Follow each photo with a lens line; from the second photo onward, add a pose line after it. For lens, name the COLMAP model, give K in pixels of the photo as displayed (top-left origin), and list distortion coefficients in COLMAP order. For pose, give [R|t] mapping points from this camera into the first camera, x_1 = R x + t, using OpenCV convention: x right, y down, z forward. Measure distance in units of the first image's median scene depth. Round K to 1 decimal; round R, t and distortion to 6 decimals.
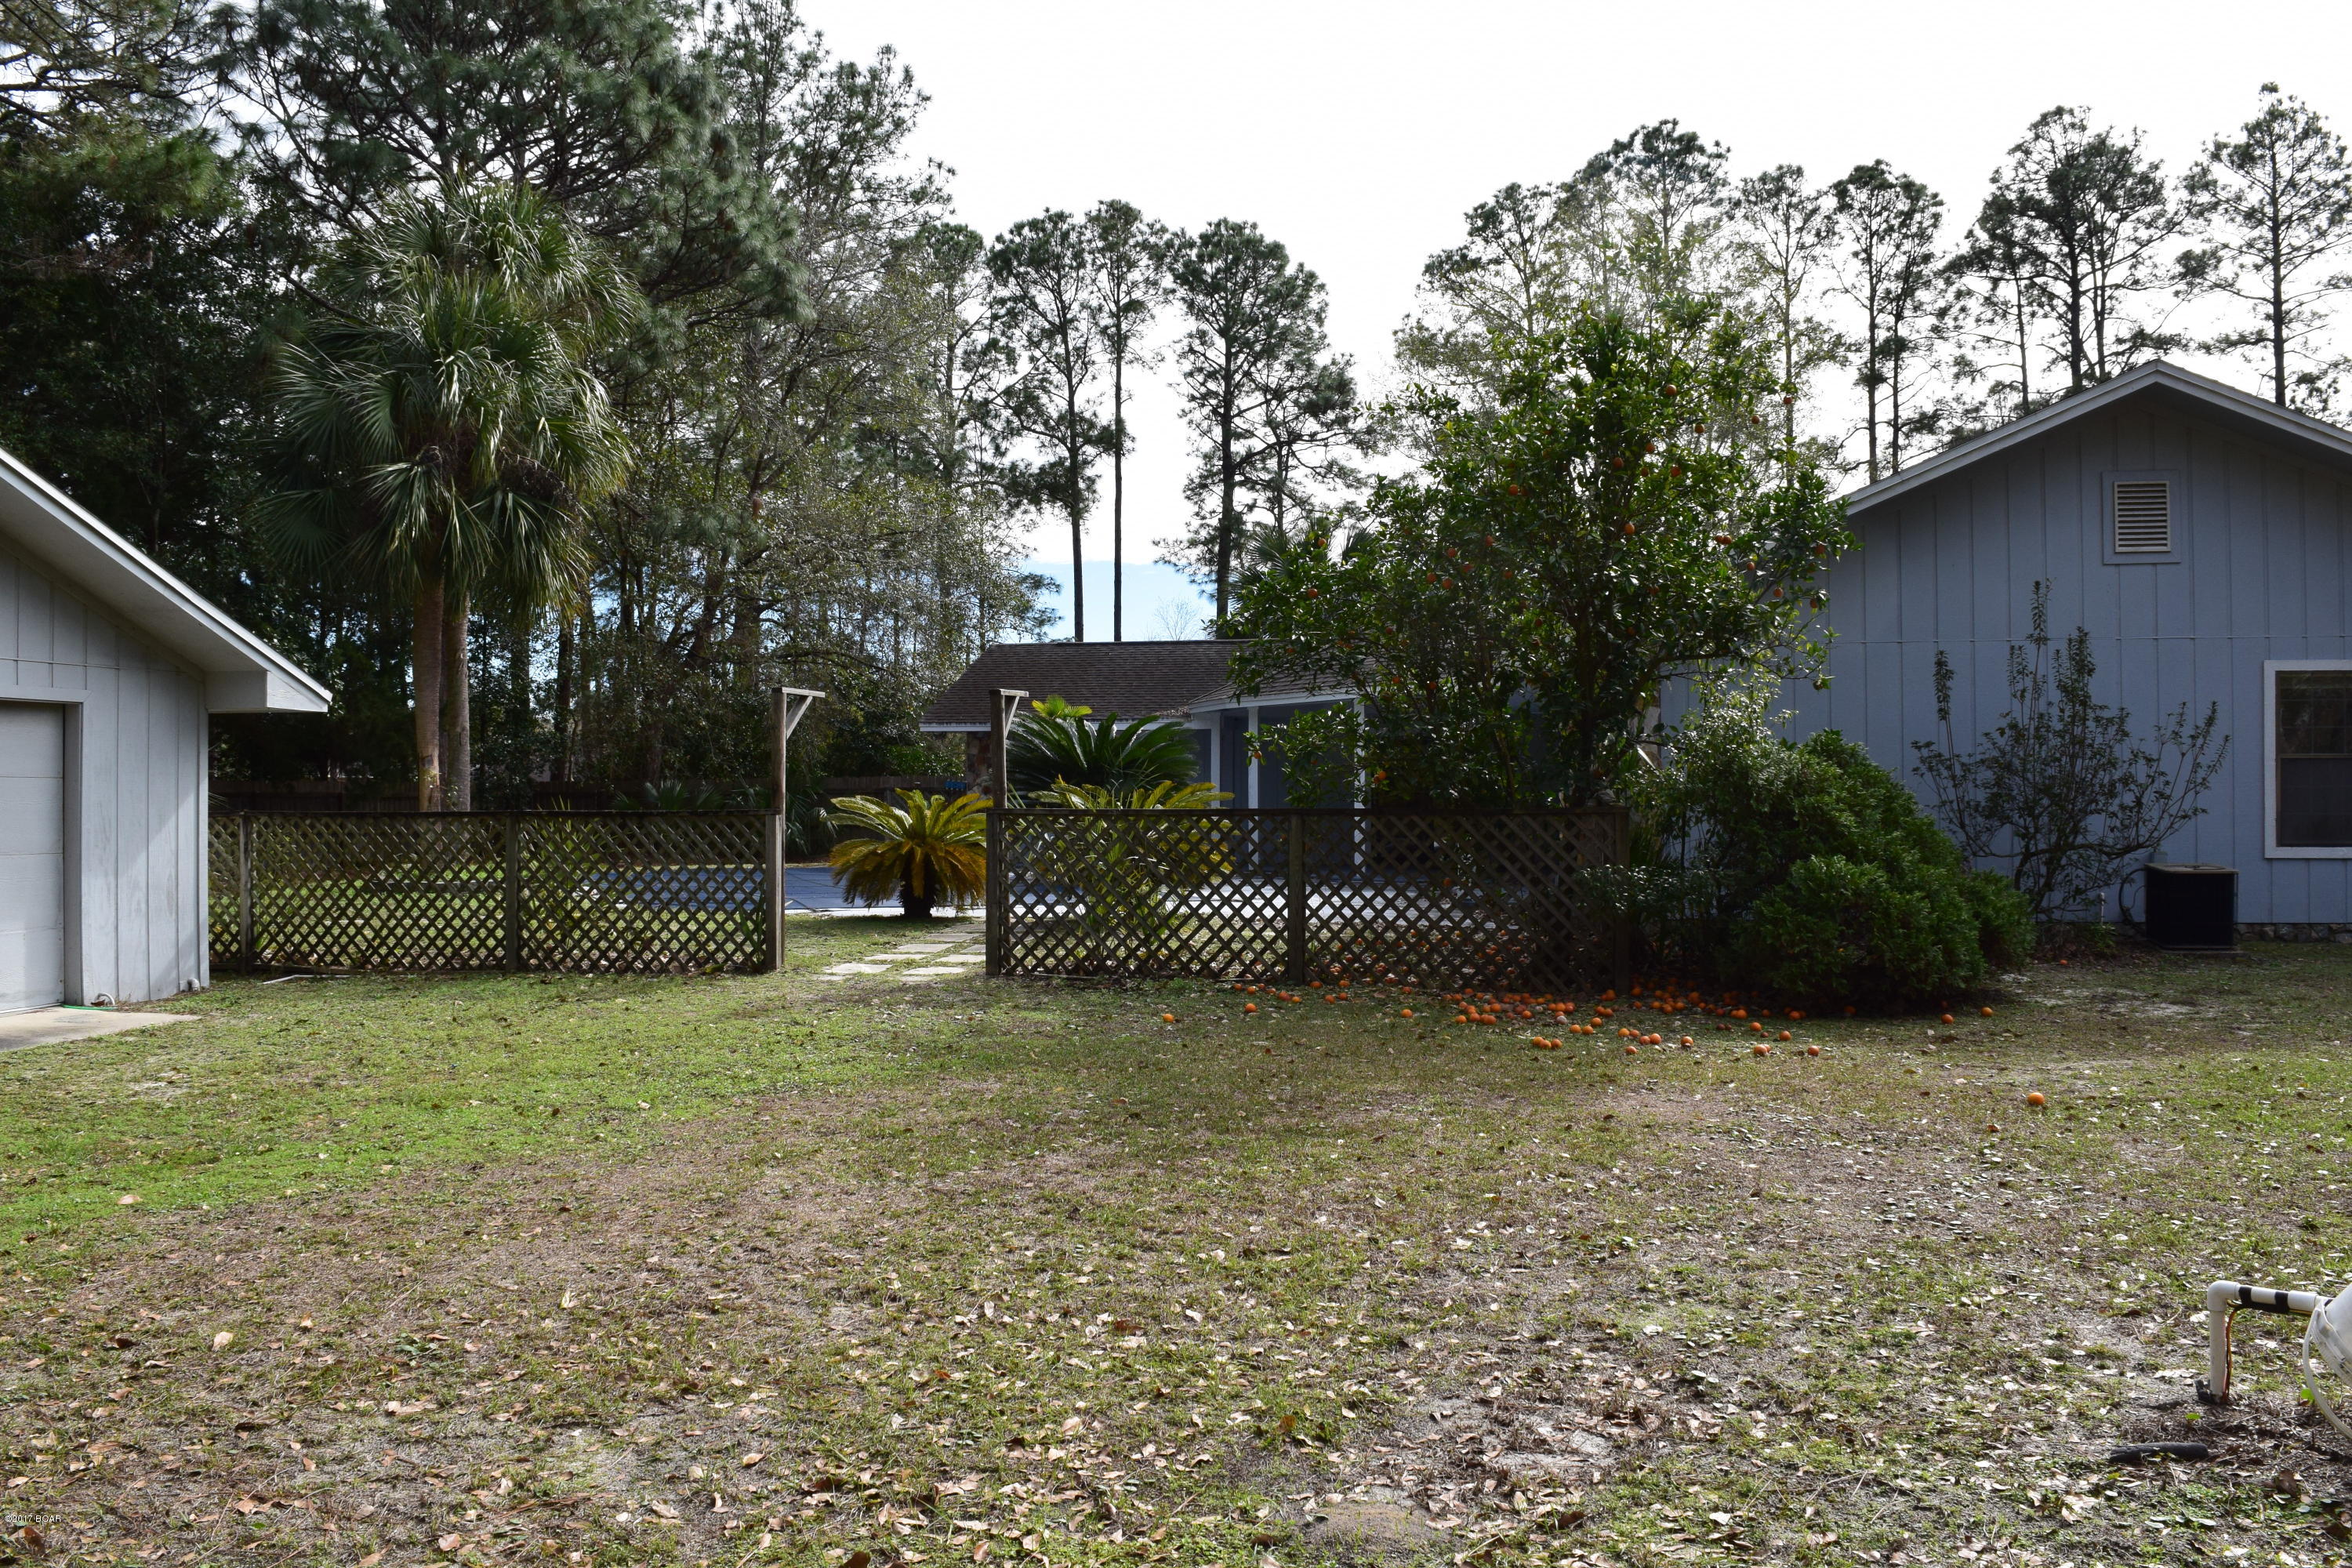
lens RADIAL K [[1855.7, 0, 1182.8], [0, 1855.7, 782.5], [0, 0, 1]] dist [-0.093366, 0.022561]
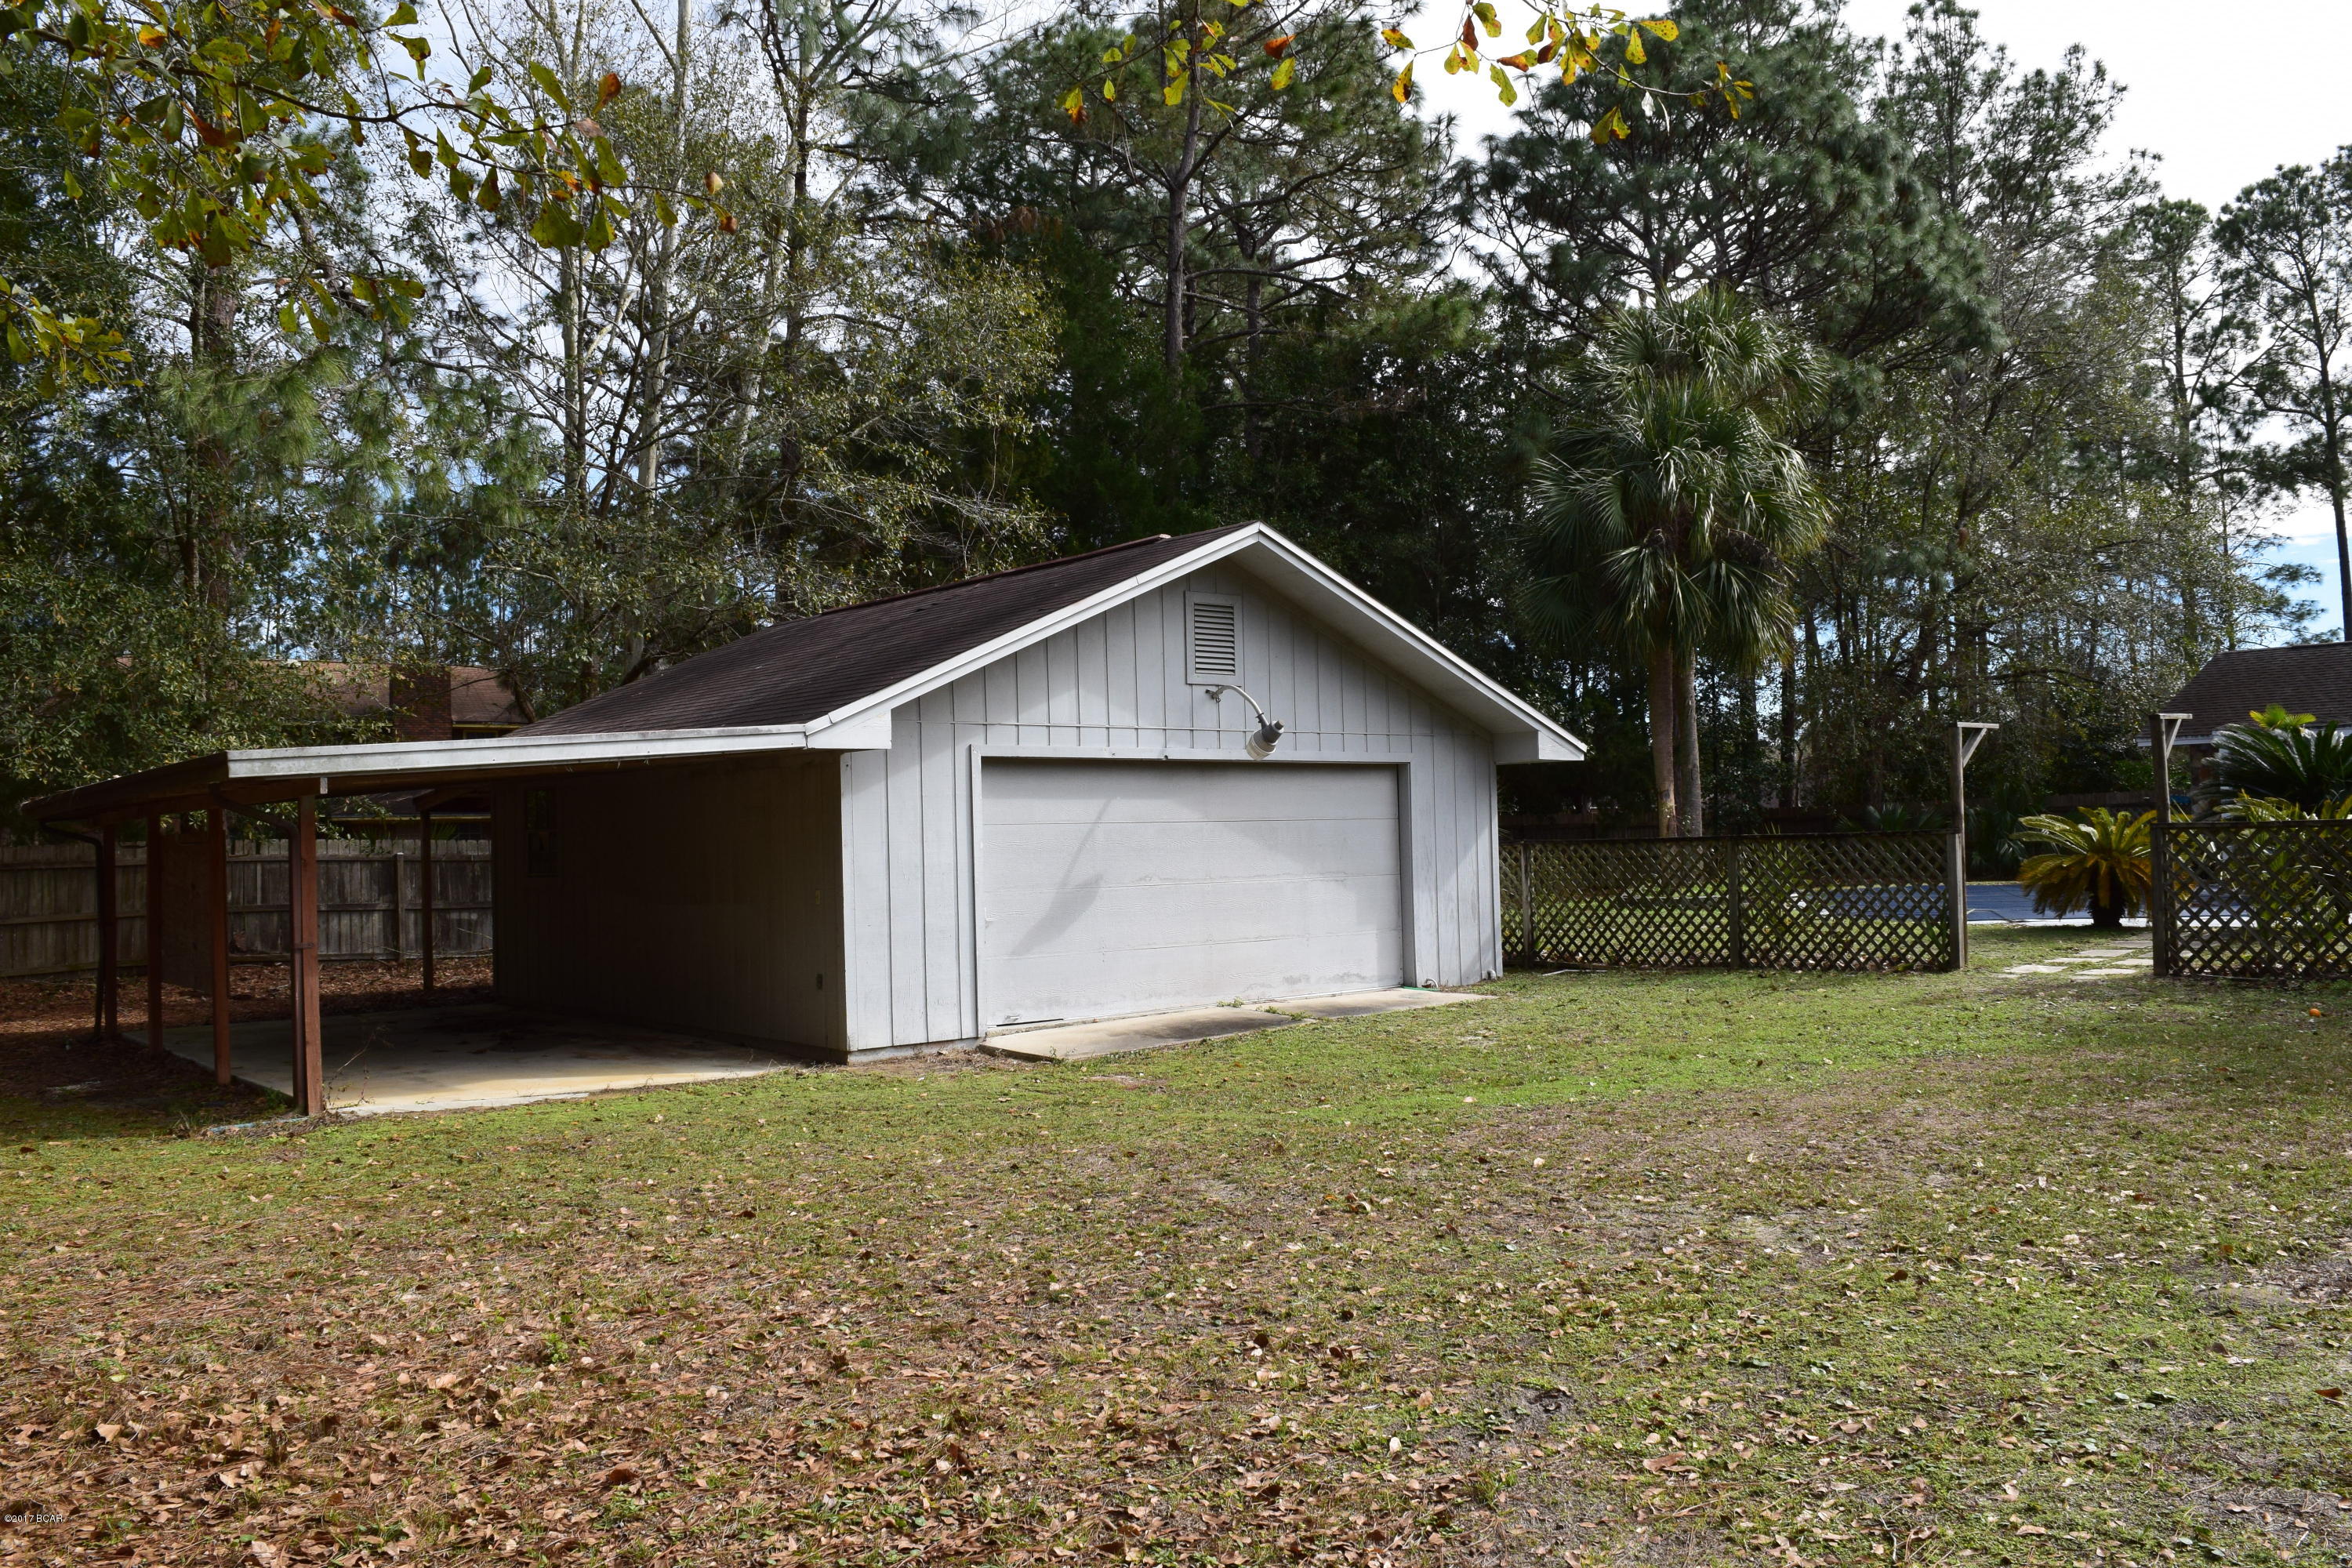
lens RADIAL K [[1855.7, 0, 1176.3], [0, 1855.7, 782.3], [0, 0, 1]] dist [-0.093366, 0.022561]
pose [[0.793243, -0.037183, -0.607769, 0.052653], [0.029218, 0.999308, -0.023003, -0.001521], [0.608204, 0.000489, 0.793780, -0.118979]]
